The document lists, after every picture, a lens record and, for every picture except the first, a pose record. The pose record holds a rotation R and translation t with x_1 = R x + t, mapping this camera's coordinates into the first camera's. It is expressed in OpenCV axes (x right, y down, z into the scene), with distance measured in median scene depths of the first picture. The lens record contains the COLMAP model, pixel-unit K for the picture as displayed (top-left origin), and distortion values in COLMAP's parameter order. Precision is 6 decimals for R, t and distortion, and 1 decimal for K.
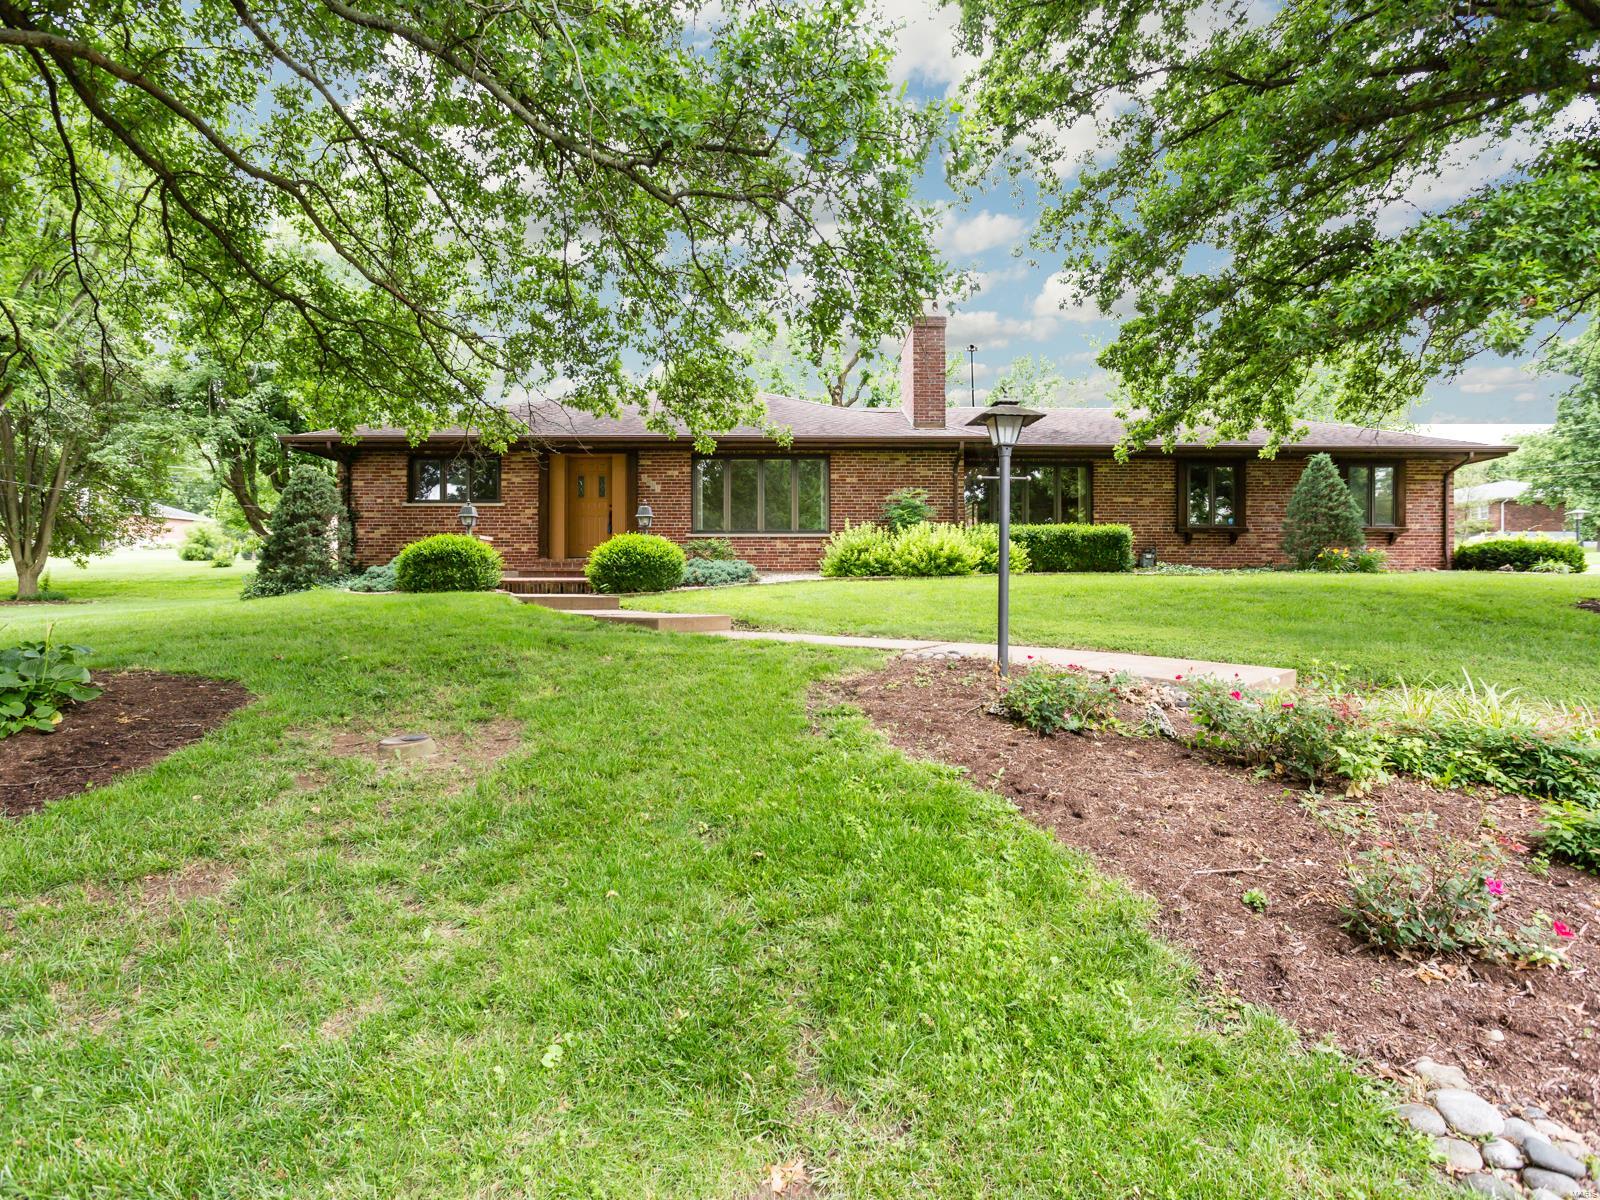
lens RADIAL K [[876.6, 0, 800.0], [0, 876.6, 600.0], [0, 0, 1]] dist [-0.007670, 0.000606]
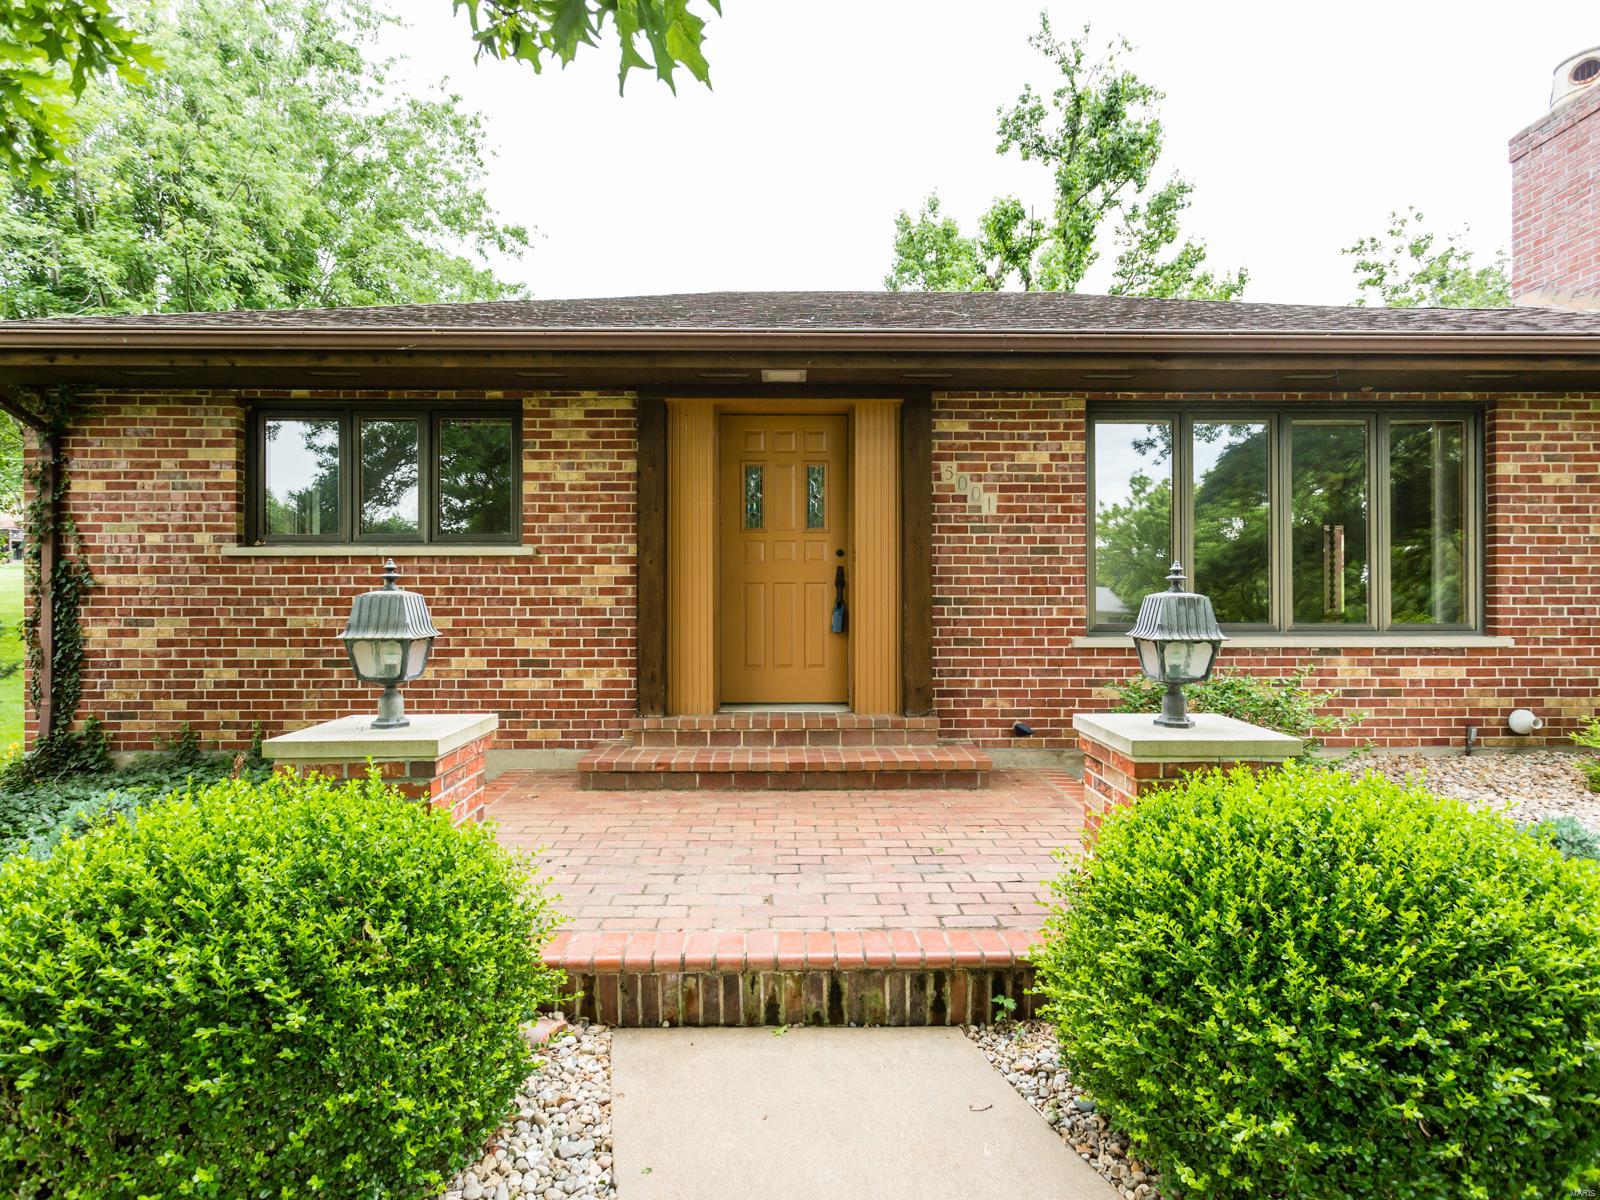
lens RADIAL K [[850.2, 0, 800.0], [0, 850.2, 600.0], [0, 0, 1]] dist [0.000254, 0.000245]
pose [[0.999976, 0.000321, 0.006973, -0.237737], [-0.000300, 0.999996, -0.002952, -0.089321], [-0.006973, 0.002950, 0.999971, 0.675317]]
